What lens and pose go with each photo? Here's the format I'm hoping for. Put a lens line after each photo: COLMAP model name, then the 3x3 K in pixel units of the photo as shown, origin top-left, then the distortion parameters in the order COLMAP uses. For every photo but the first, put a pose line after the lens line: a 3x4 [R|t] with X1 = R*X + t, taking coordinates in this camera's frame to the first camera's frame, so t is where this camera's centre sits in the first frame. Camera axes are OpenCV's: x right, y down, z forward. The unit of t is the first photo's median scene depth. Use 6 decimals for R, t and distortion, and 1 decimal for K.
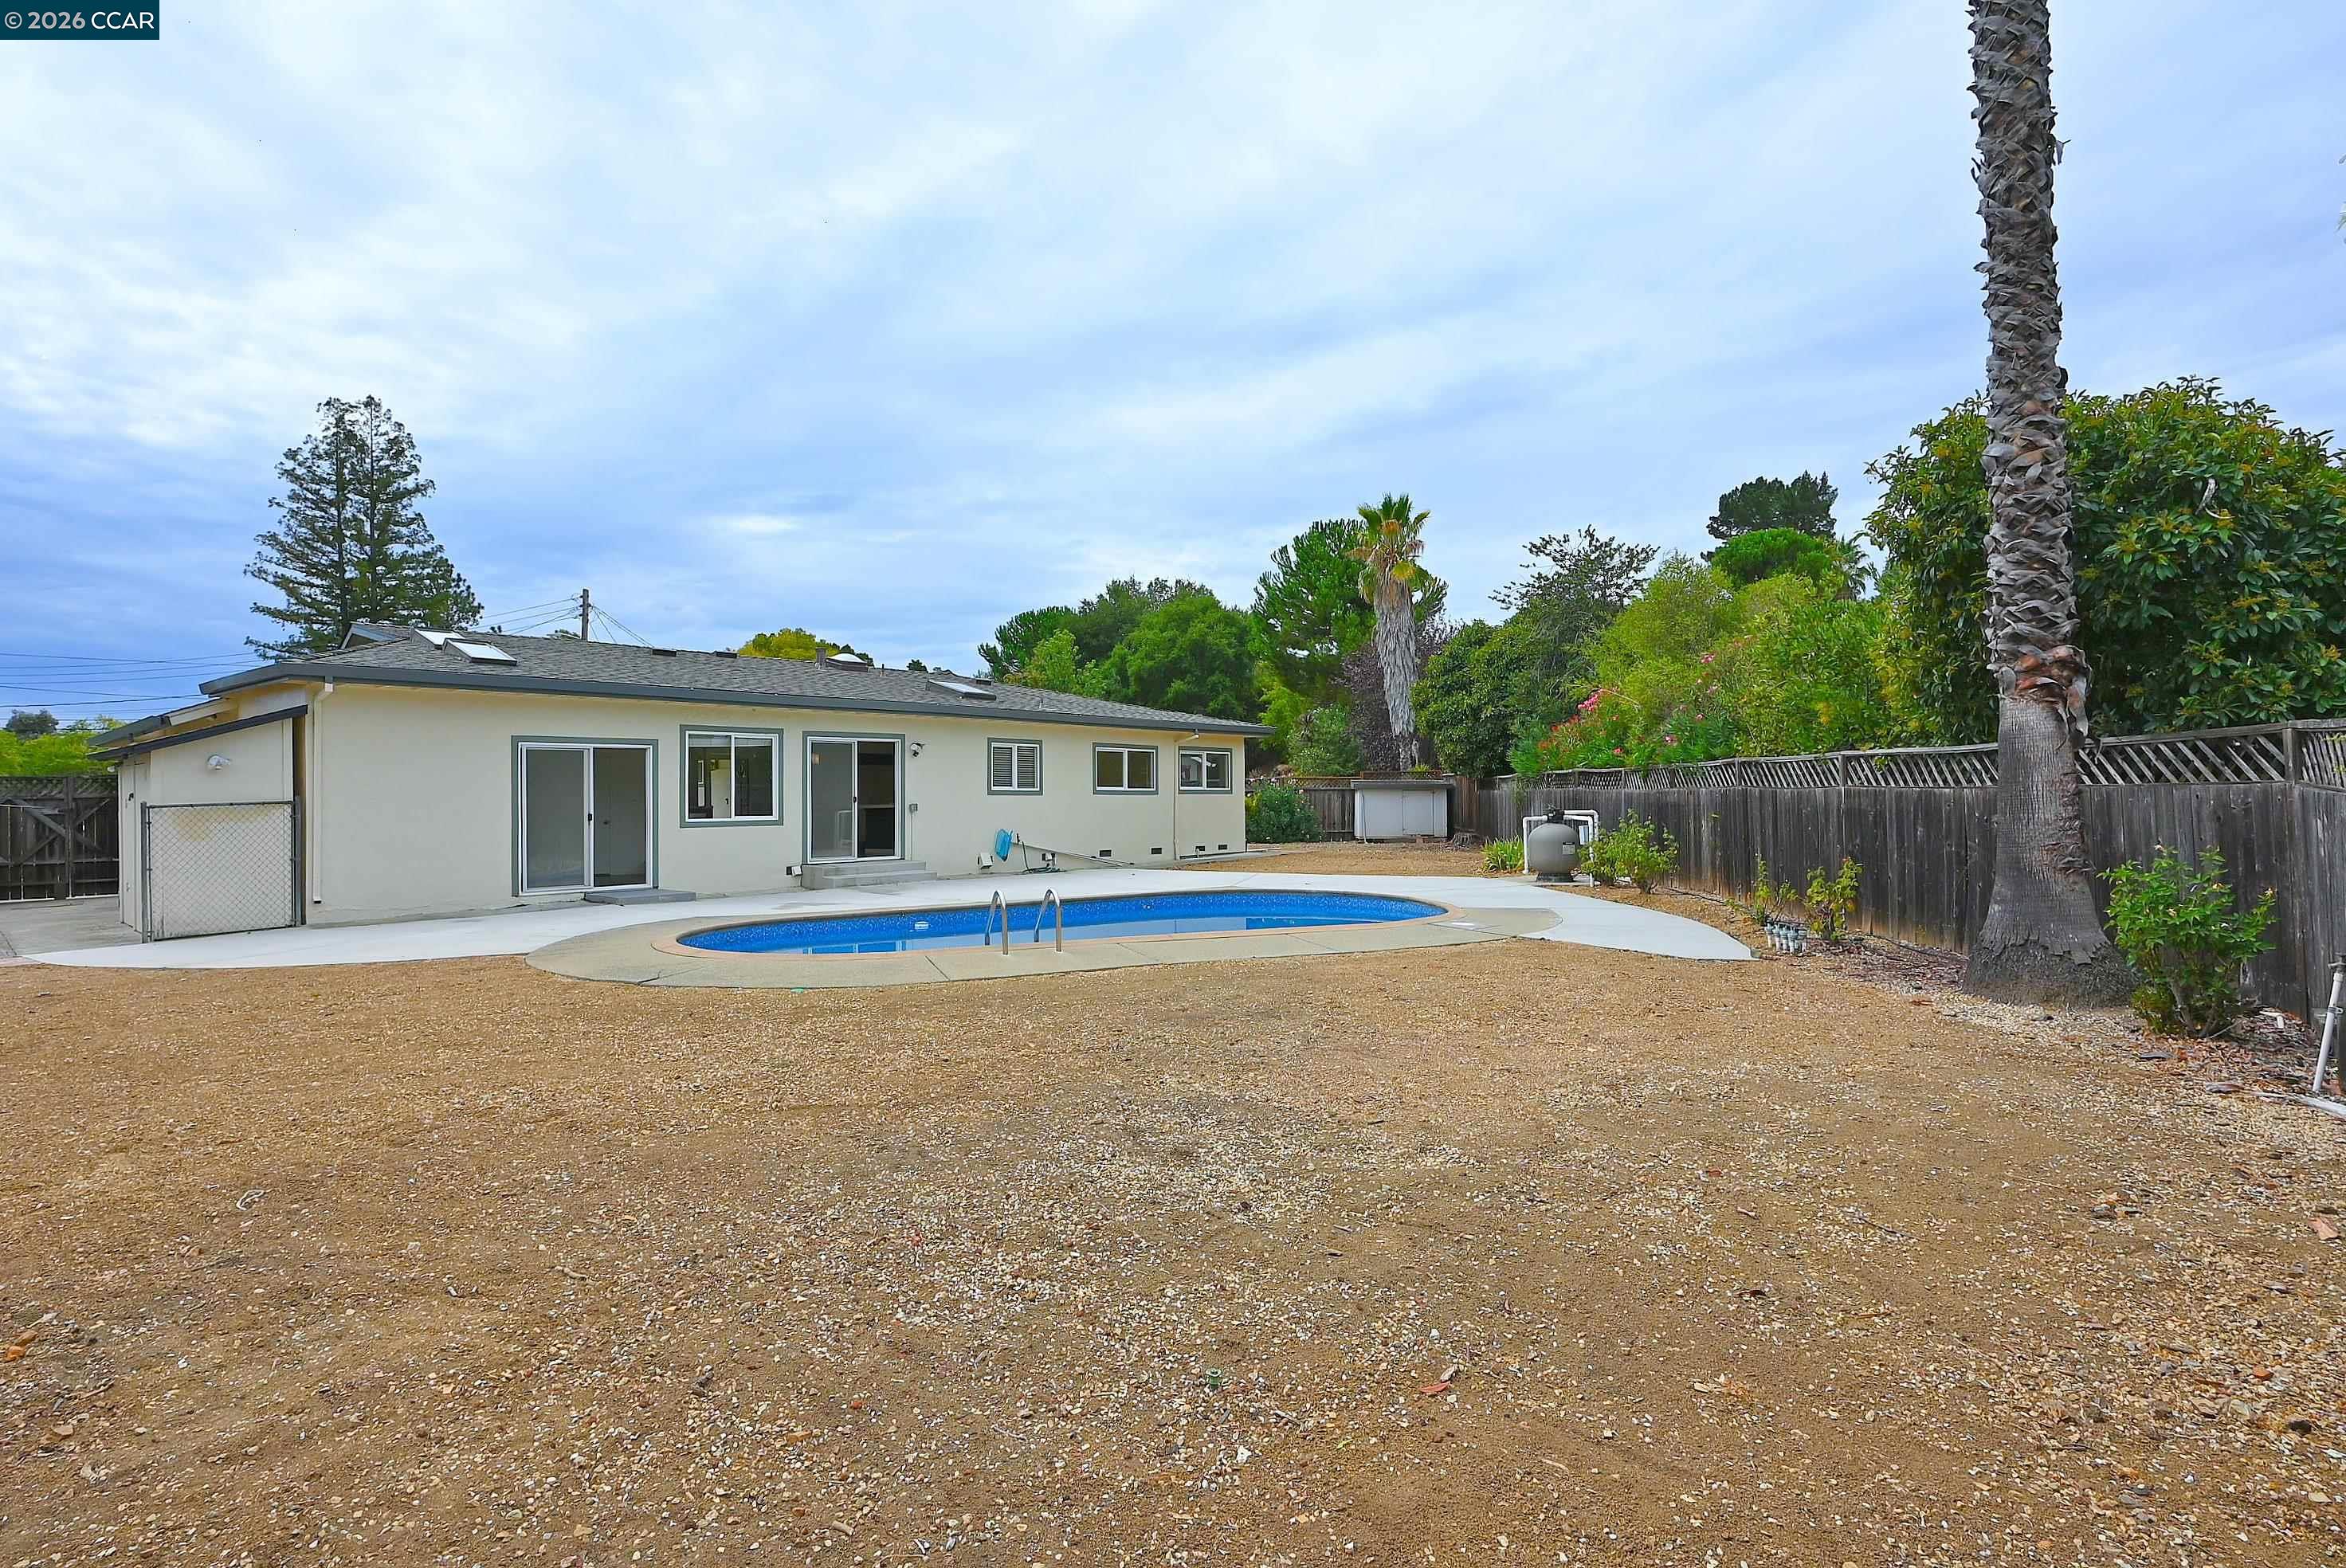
lens RADIAL K [[1173.6, 0, 1173.0], [0, 1173.6, 784.0], [0, 0, 1]] dist [-0.018482, 0.000037]
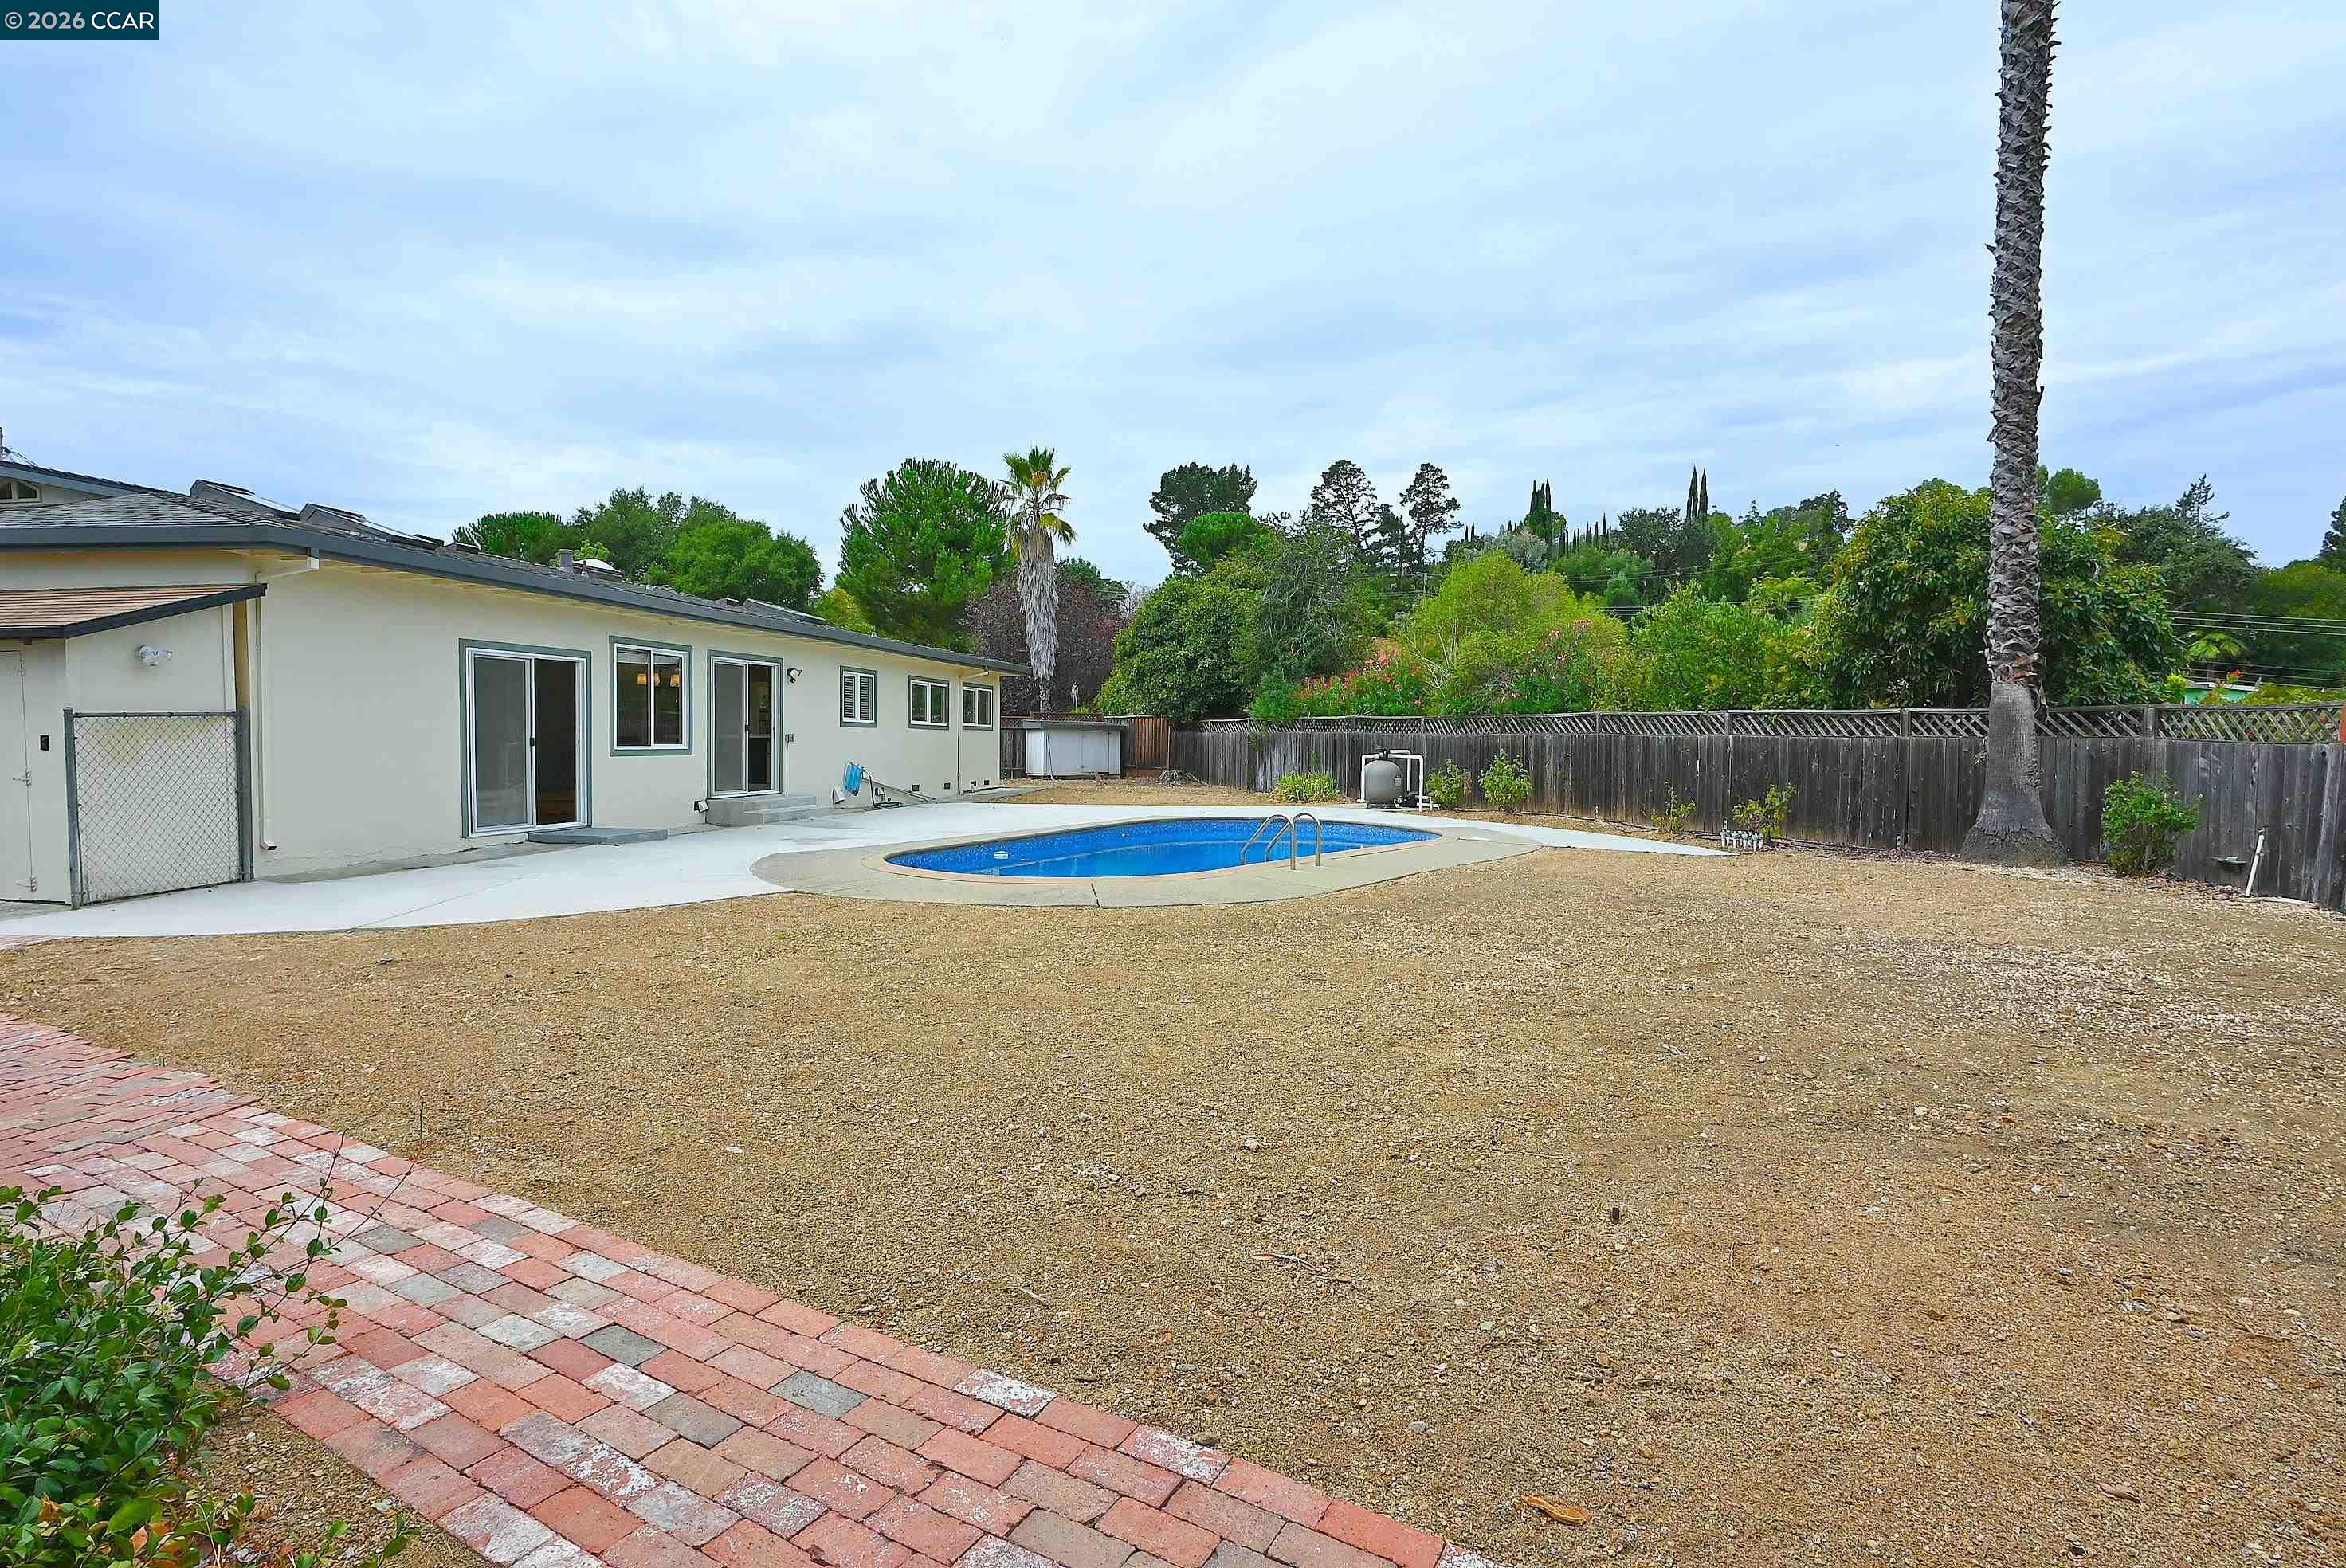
lens RADIAL K [[1159.4, 0, 1173.0], [0, 1159.4, 784.0], [0, 0, 1]] dist [-0.017568, 0.000191]
pose [[0.875788, -0.000400, 0.482695, -0.423249], [-0.023612, 0.998767, 0.043670, 0.009986], [-0.482117, -0.049643, 0.874699, 0.053750]]
